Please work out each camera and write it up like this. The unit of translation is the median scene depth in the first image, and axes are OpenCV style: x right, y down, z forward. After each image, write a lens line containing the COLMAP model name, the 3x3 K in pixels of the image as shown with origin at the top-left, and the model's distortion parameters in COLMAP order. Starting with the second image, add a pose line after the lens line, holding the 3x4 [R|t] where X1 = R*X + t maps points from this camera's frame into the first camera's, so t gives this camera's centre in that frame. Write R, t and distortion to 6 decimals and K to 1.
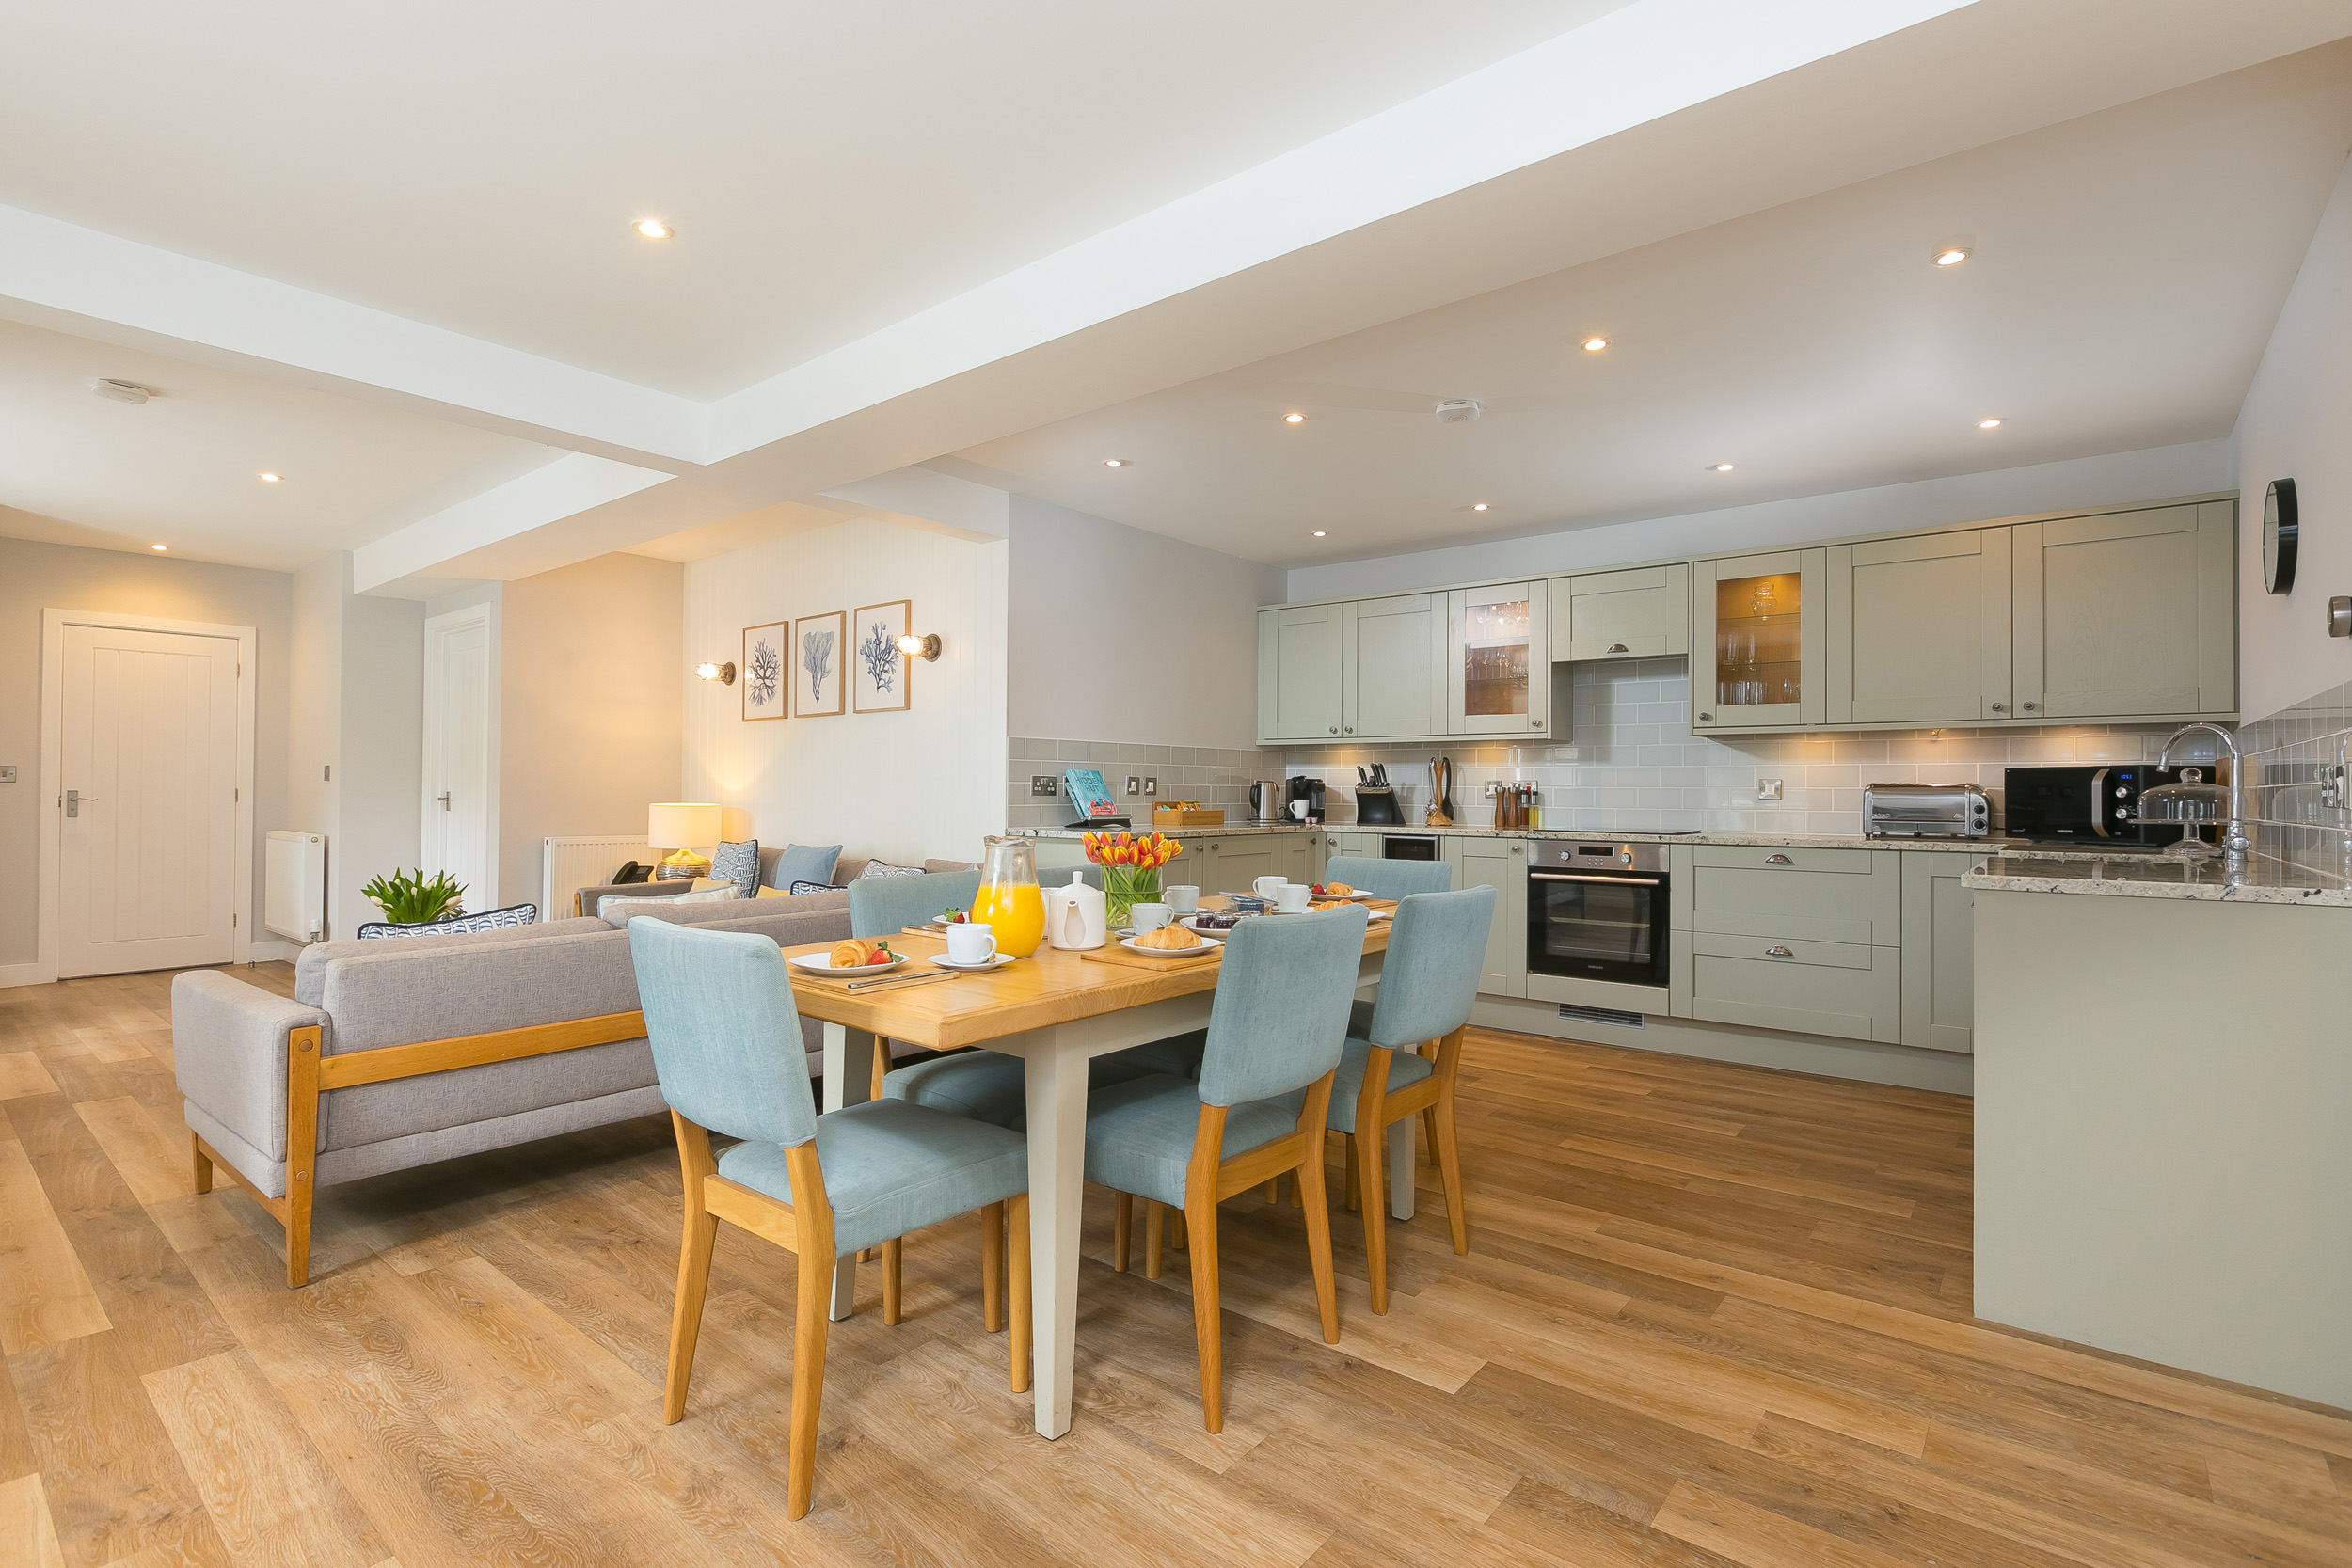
lens RADIAL K [[1103.1, 0, 1192.3], [0, 1103.1, 798.7], [0, 0, 1]] dist [-0.021560, -0.000280]
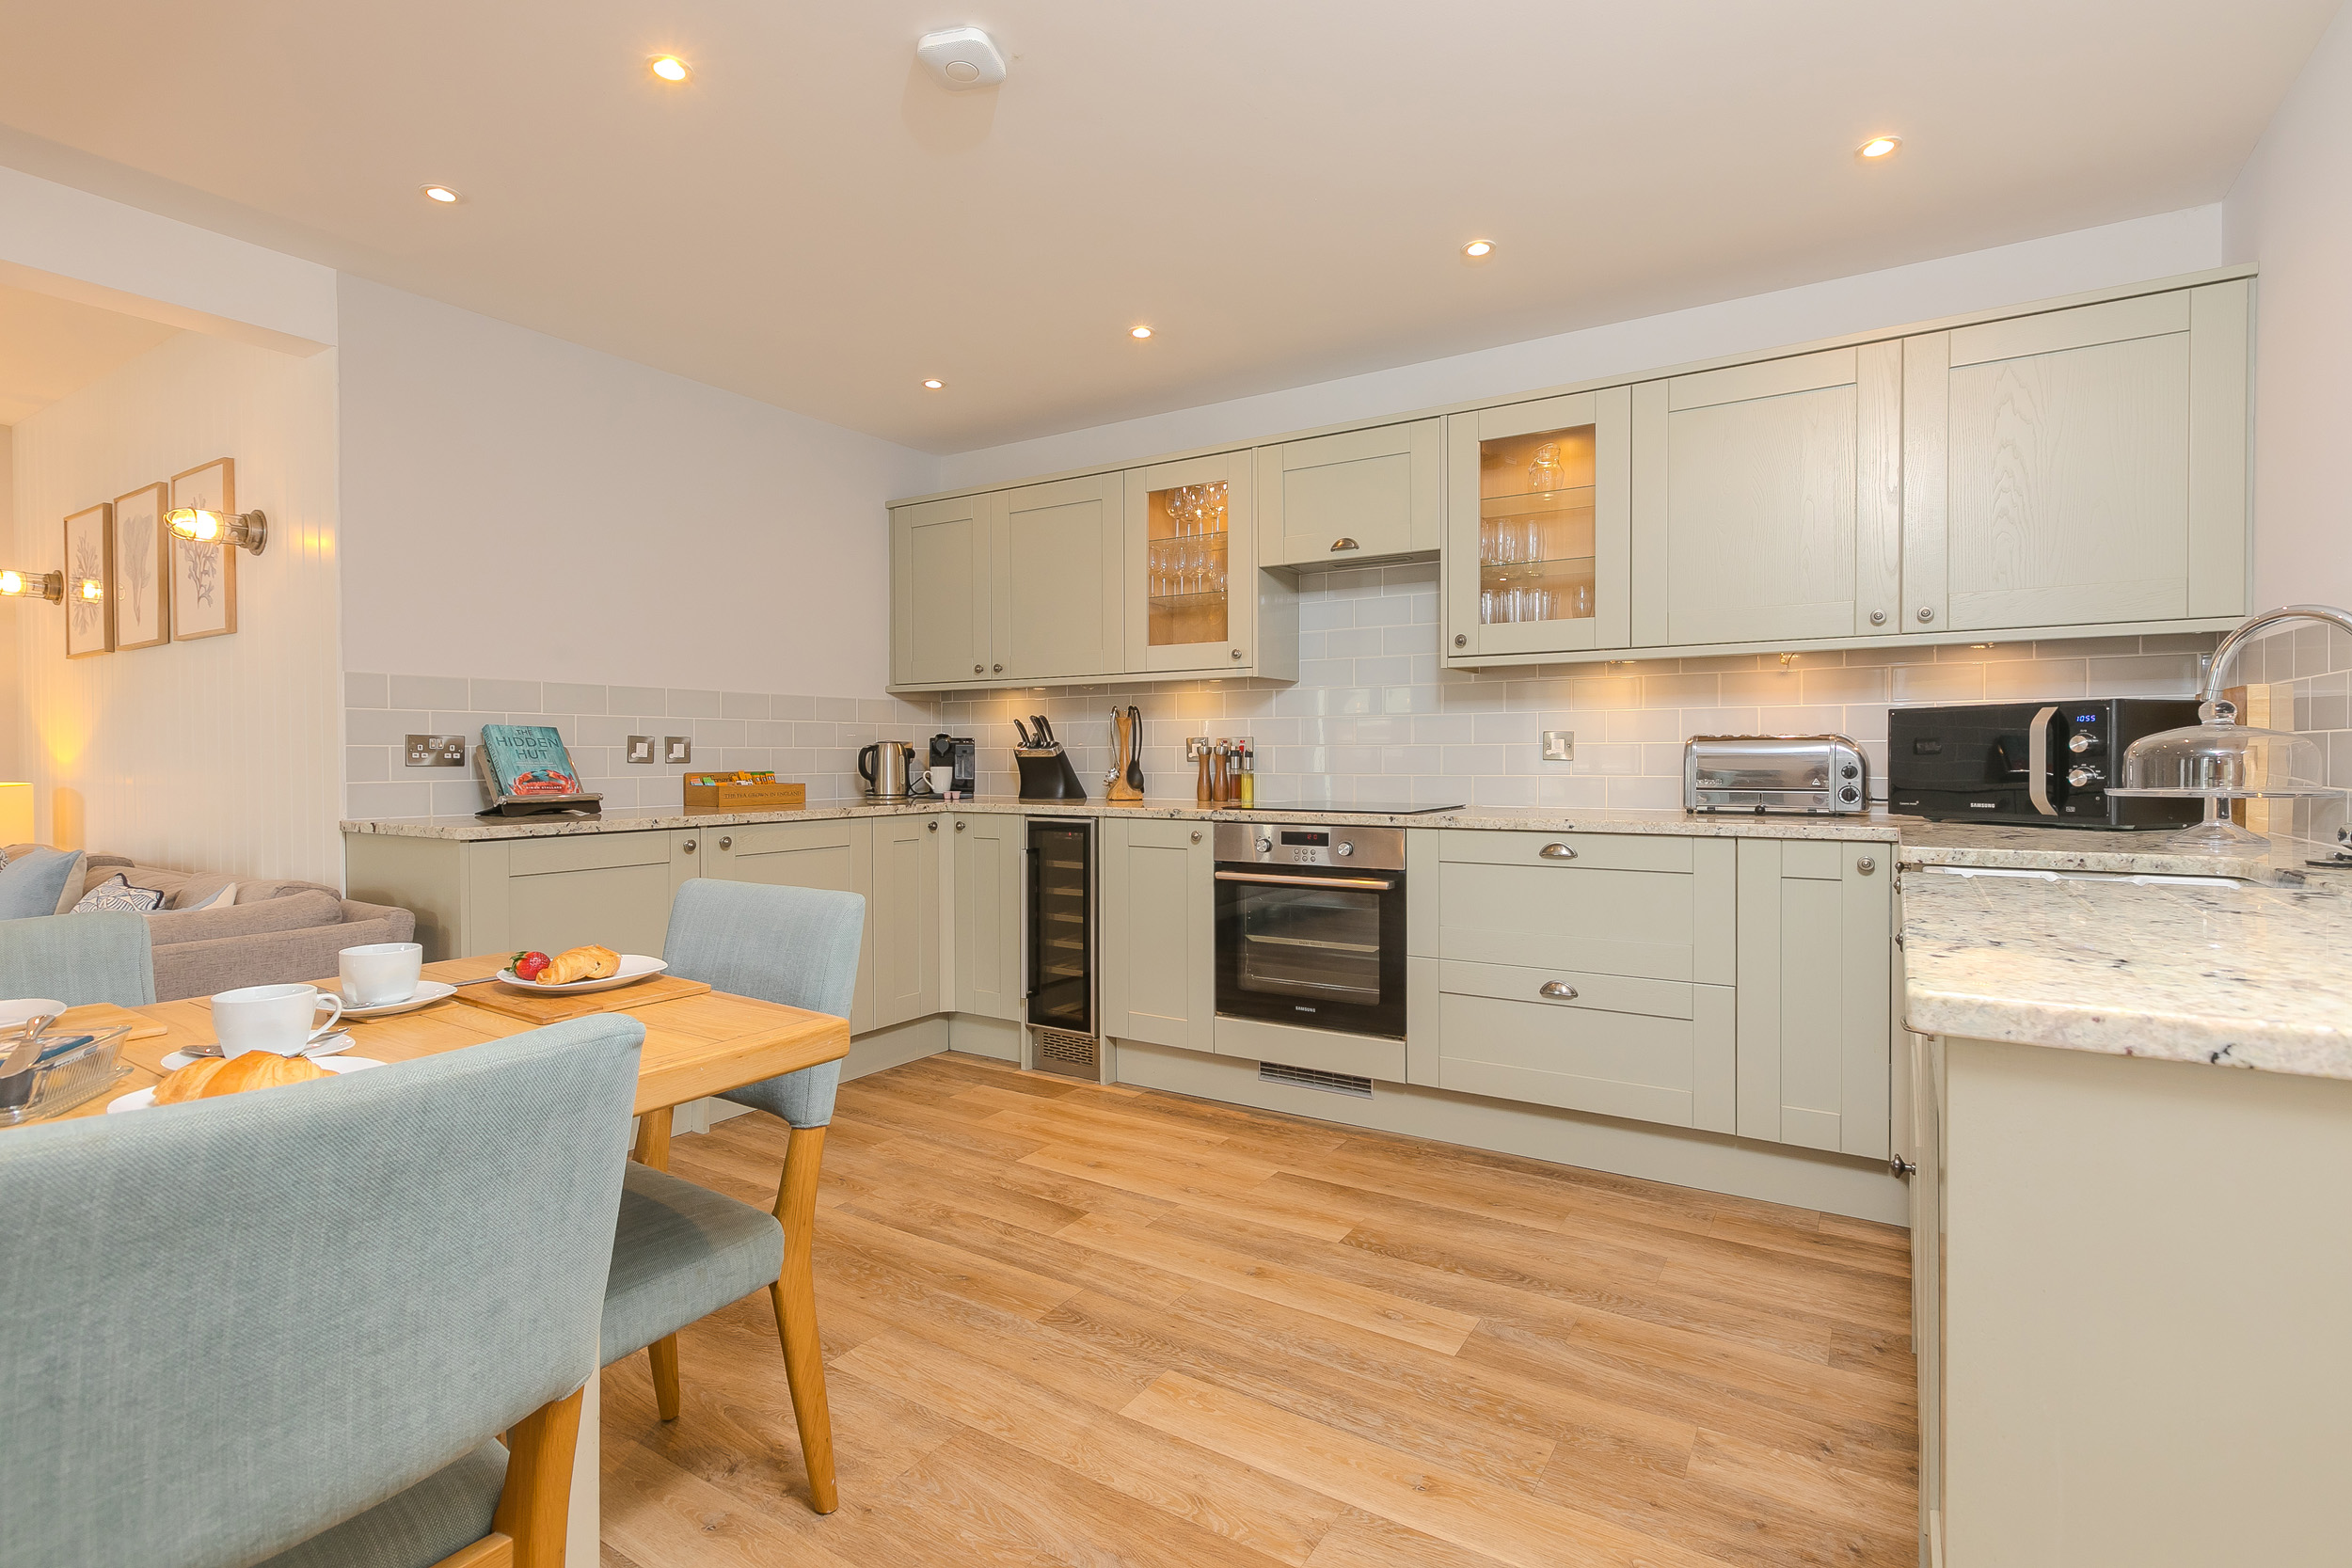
lens RADIAL K [[1104.5, 0, 1155.8], [0, 1104.5, 786.9], [0, 0, 1]] dist [-0.012919, 0.002675]
pose [[0.995983, -0.012342, 0.088690, 0.219515], [0.010527, 0.999726, 0.020897, 0.000394], [-0.088924, -0.019880, 0.995840, 0.337035]]
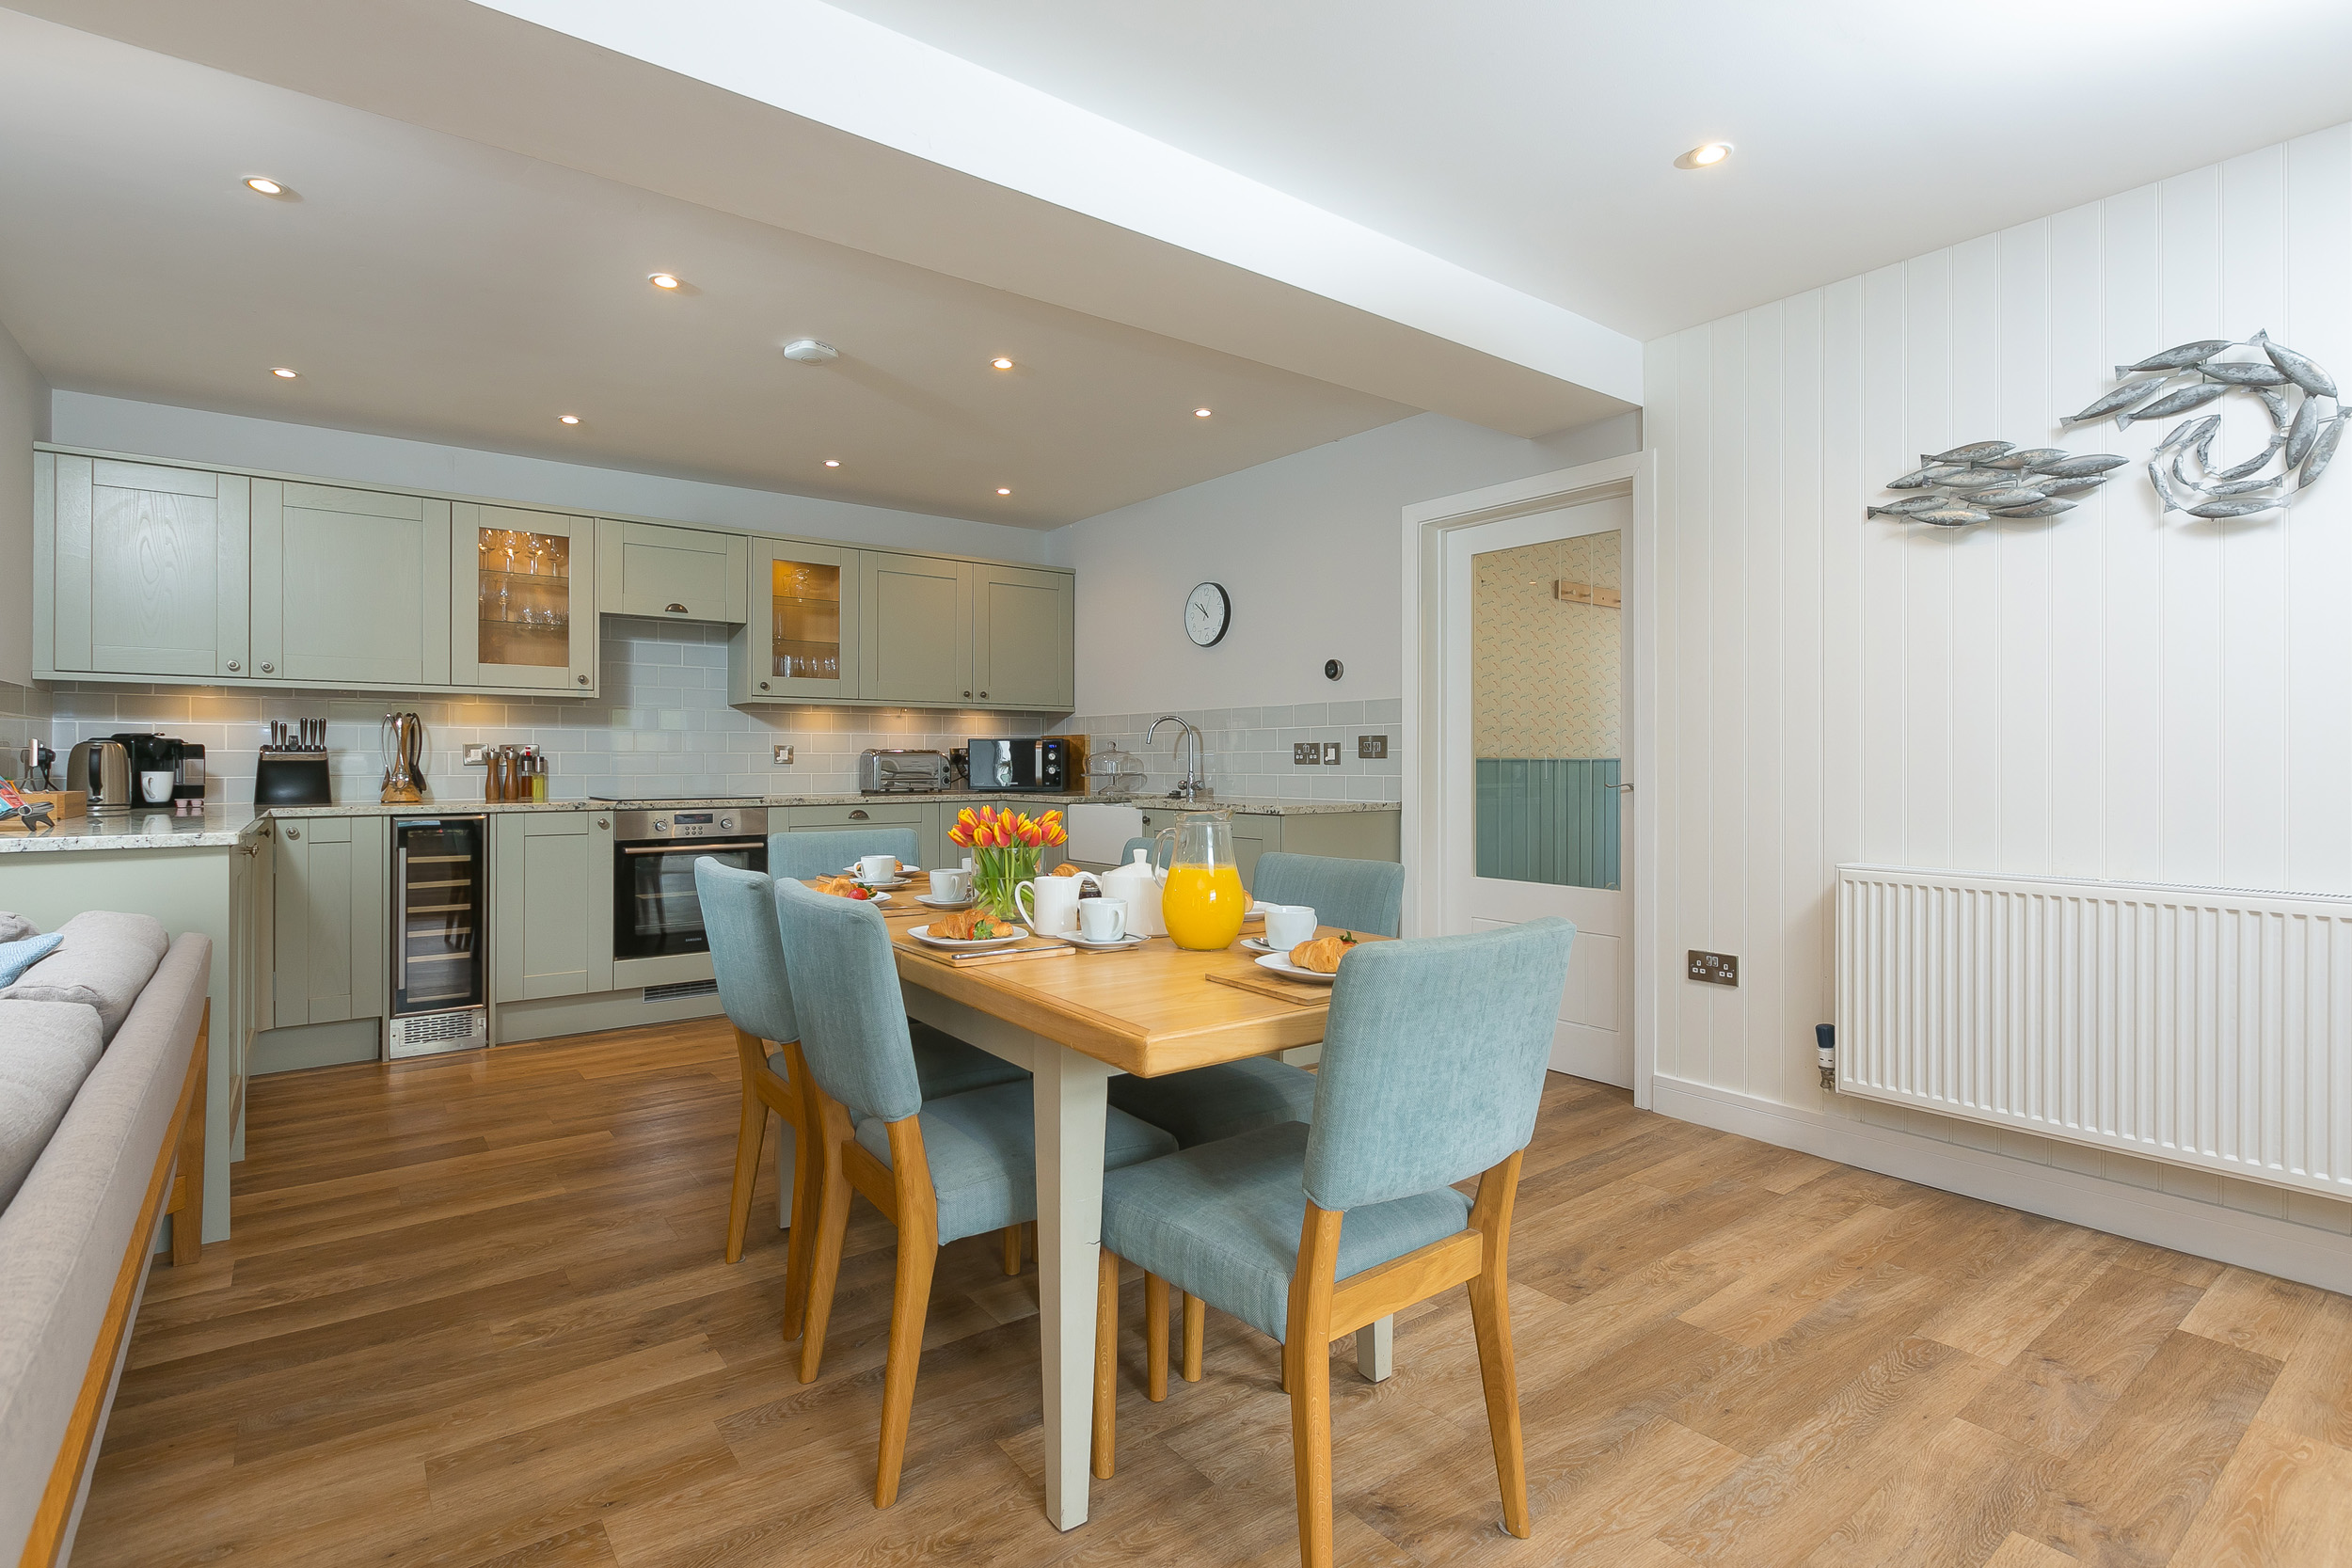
lens RADIAL K [[1103.1, 0, 1169.4], [0, 1103.1, 769.6], [0, 0, 1]] dist [-0.021560, -0.000280]
pose [[0.247397, -0.015480, 0.968791, -0.463639], [0.009161, 0.999865, 0.013637, -0.004767], [-0.968871, 0.005502, 0.247506, 0.366689]]
